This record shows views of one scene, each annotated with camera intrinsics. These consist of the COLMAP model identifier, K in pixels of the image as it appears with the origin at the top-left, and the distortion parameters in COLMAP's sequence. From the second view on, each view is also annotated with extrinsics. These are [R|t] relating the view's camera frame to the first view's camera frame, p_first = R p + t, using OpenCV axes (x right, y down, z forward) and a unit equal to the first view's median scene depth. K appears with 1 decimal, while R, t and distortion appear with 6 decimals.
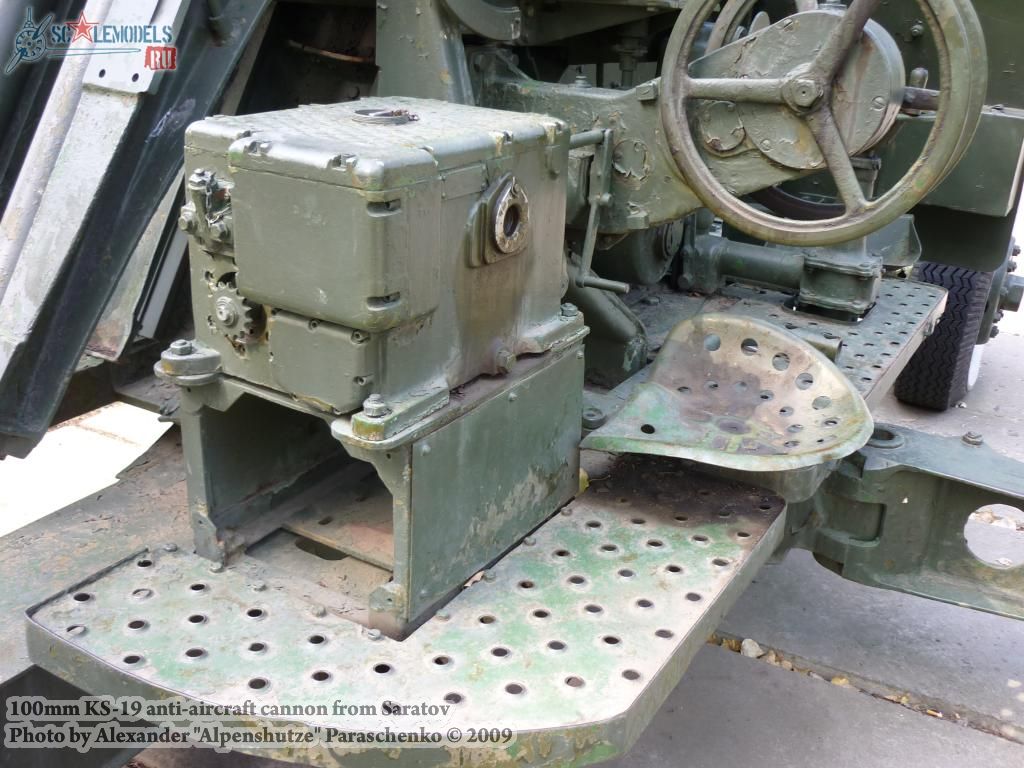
lens RADIAL K [[1020.8, 0, 512.0], [0, 1020.8, 384.0], [0, 0, 1]] dist [-0.092568, 0.119951]
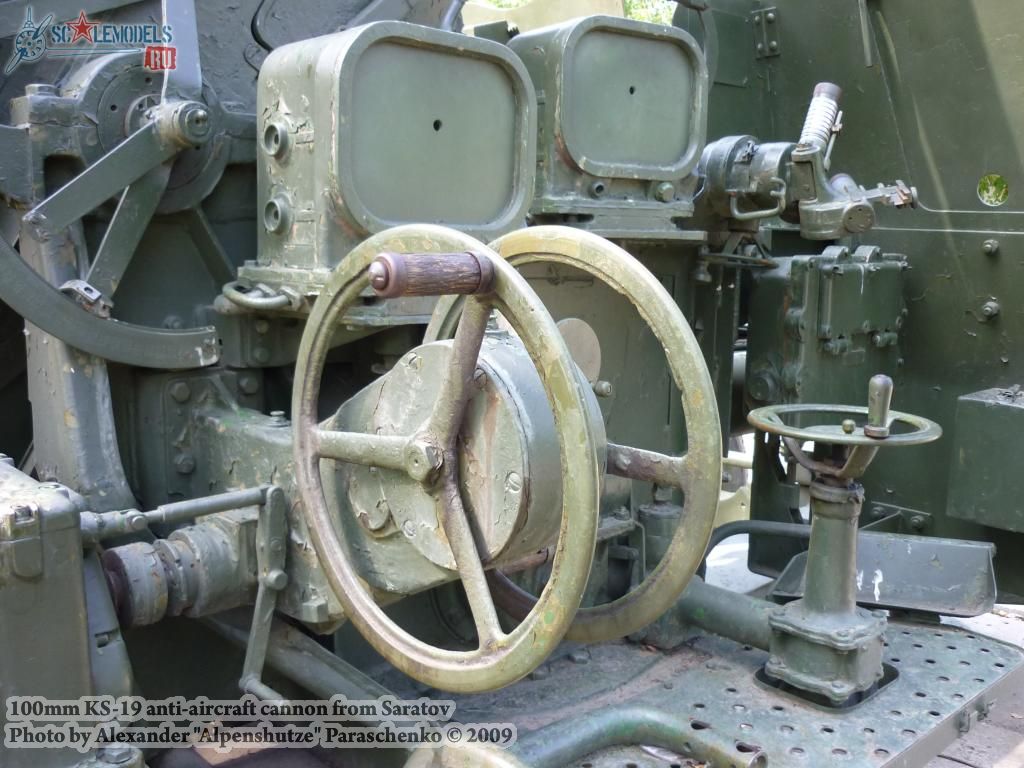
lens RADIAL K [[1020.8, 0, 512.0], [0, 1020.8, 384.0], [0, 0, 1]] dist [-0.092568, 0.119951]
pose [[0.964324, 0.003949, -0.264696, 0.490362], [-0.066269, 0.971653, -0.226933, -0.176059], [0.256296, 0.236379, 0.937250, 0.344891]]
